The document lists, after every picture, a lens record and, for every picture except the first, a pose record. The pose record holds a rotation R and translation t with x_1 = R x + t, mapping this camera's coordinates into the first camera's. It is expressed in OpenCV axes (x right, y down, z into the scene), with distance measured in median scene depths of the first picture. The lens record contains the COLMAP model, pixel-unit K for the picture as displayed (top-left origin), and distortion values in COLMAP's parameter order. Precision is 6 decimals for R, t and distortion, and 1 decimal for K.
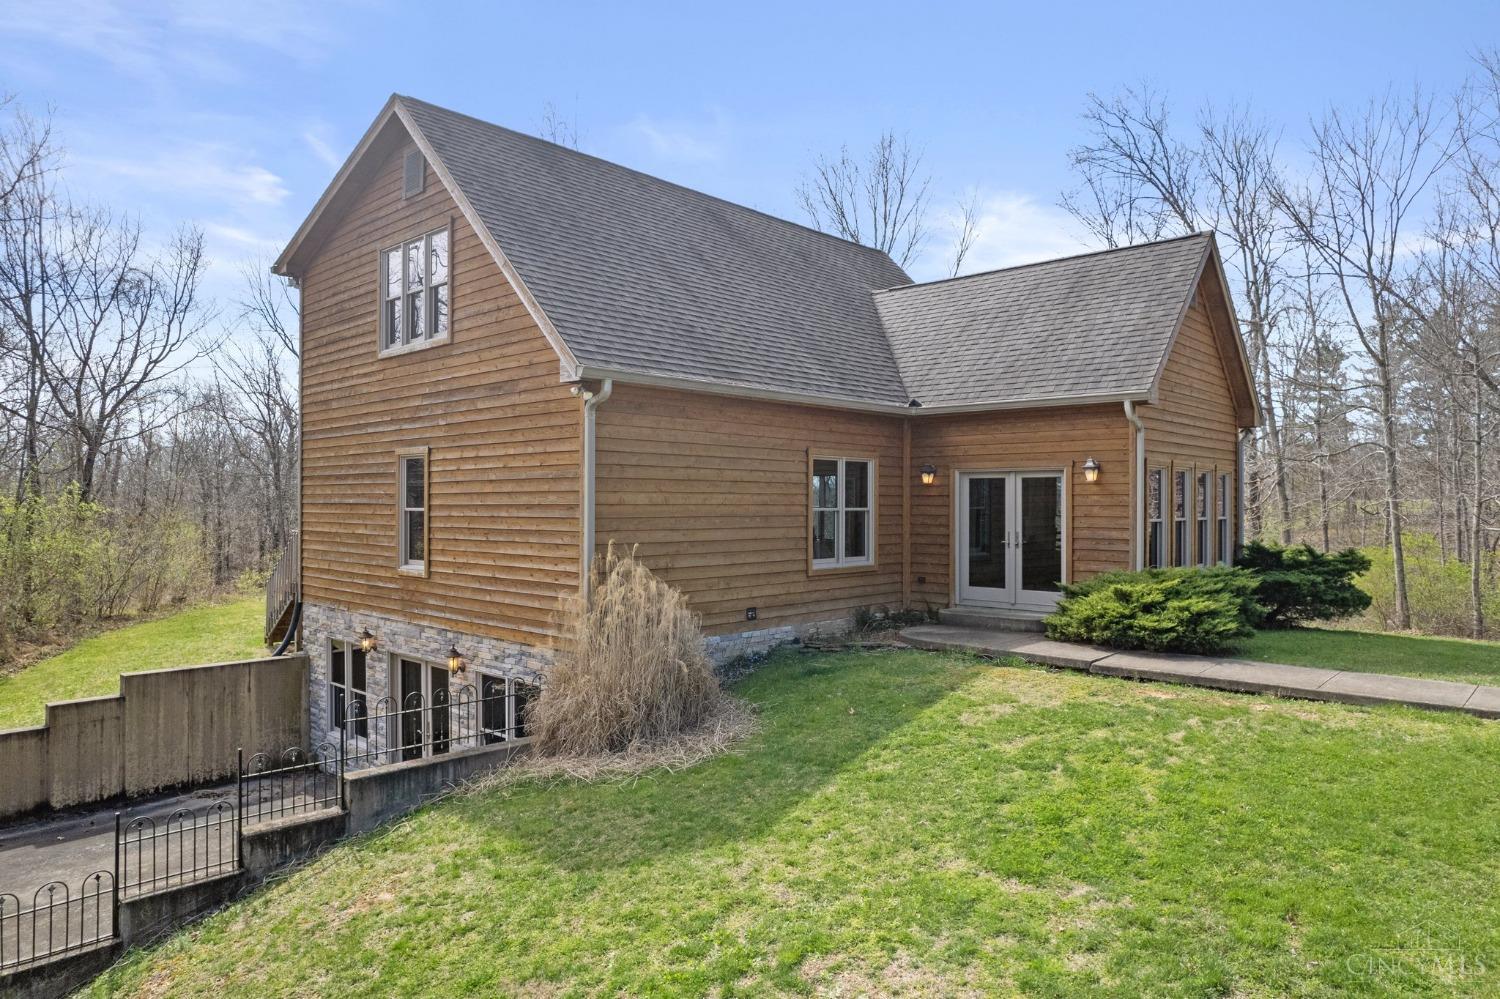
lens RADIAL K [[971.1, 0, 744.8], [0, 971.1, 494.2], [0, 0, 1]] dist [-0.076086, 0.066949]
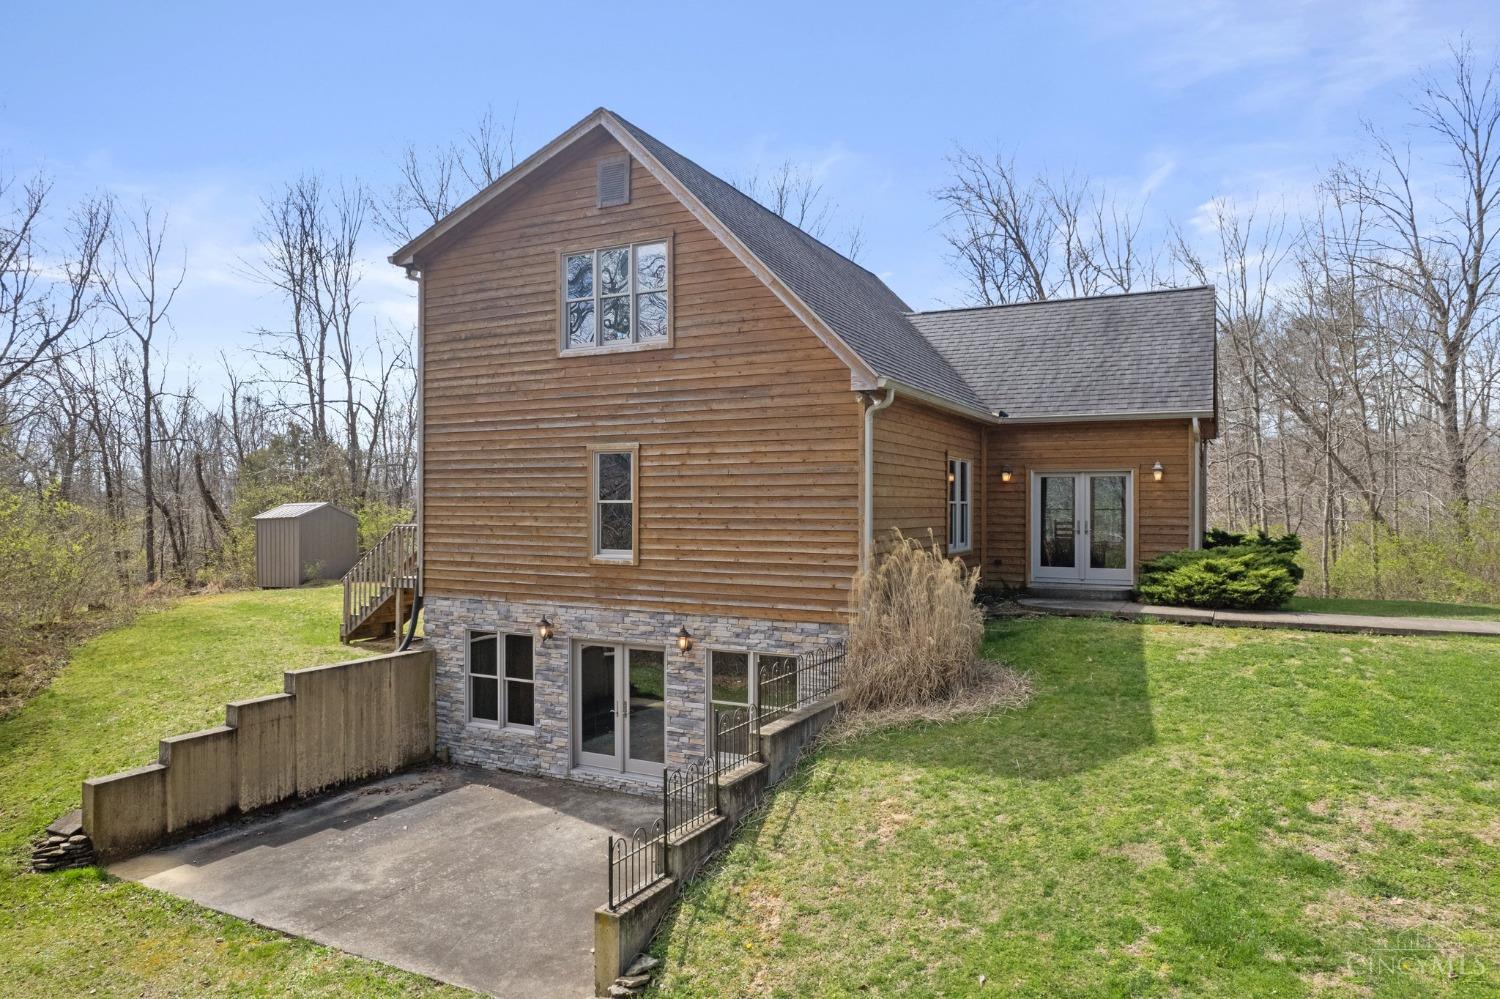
lens RADIAL K [[971.1, 0, 748.1], [0, 971.1, 496.1], [0, 0, 1]] dist [-0.076086, 0.066949]
pose [[0.961681, 0.003088, 0.274154, -0.520800], [-0.003454, 0.999994, 0.000851, 0.008575], [-0.274150, -0.001765, 0.961685, -0.069853]]
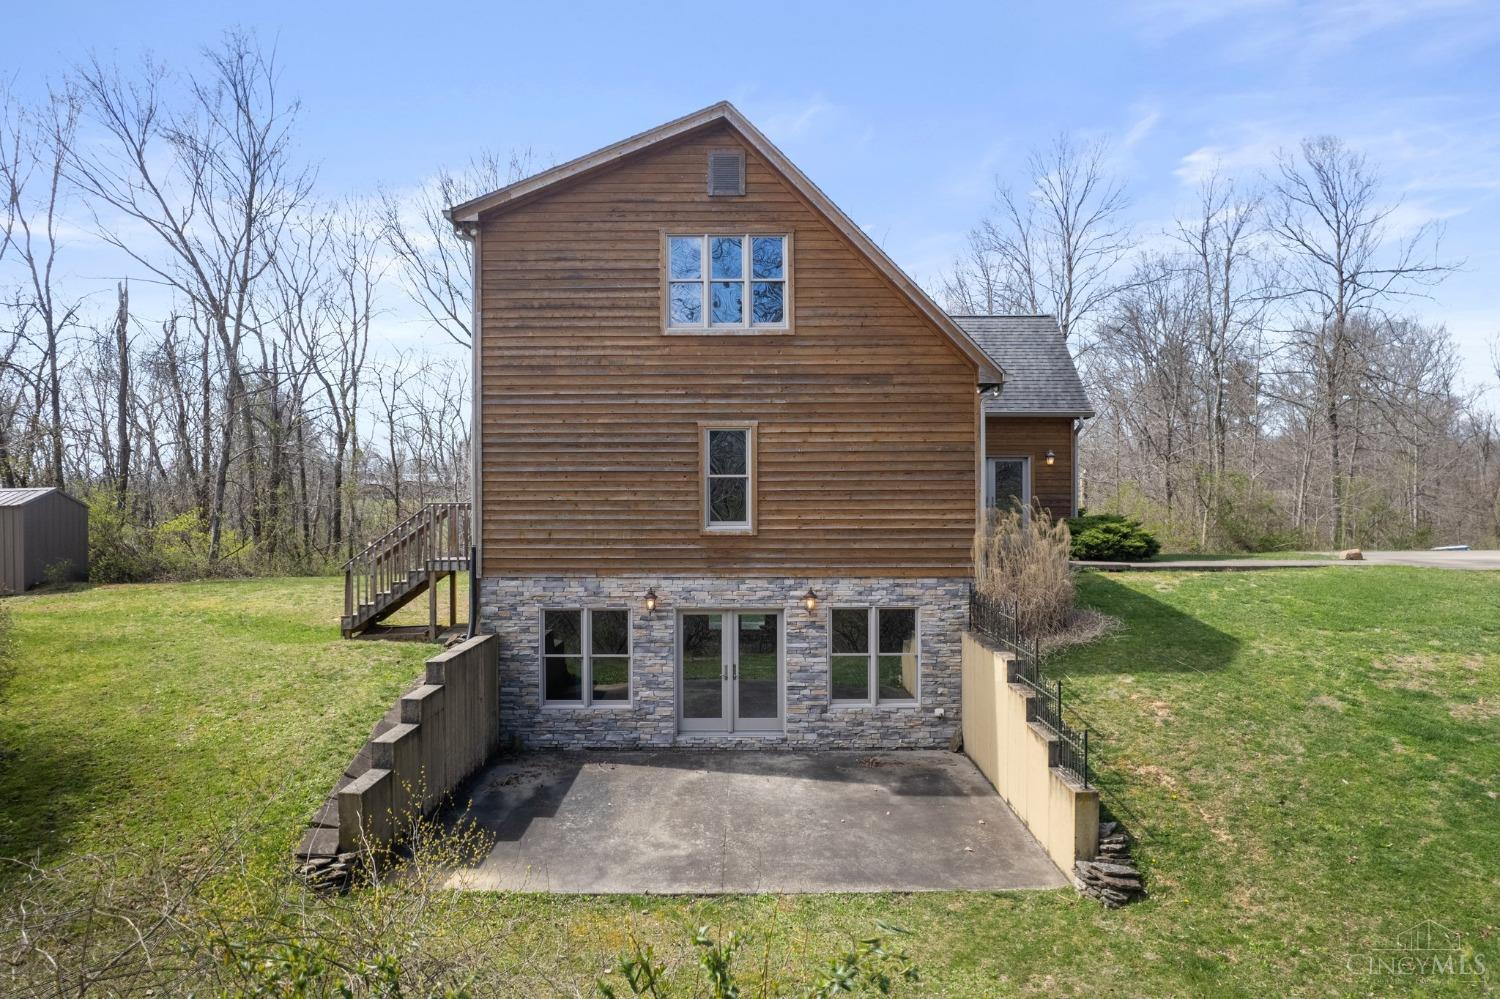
lens RADIAL K [[971.1, 0, 753.9], [0, 971.1, 493.8], [0, 0, 1]] dist [-0.076086, 0.066949]
pose [[0.724483, 0.001645, 0.689290, -1.158903], [-0.002668, 0.999996, 0.000418, 0.038021], [-0.689287, -0.002142, 0.724485, 0.171324]]
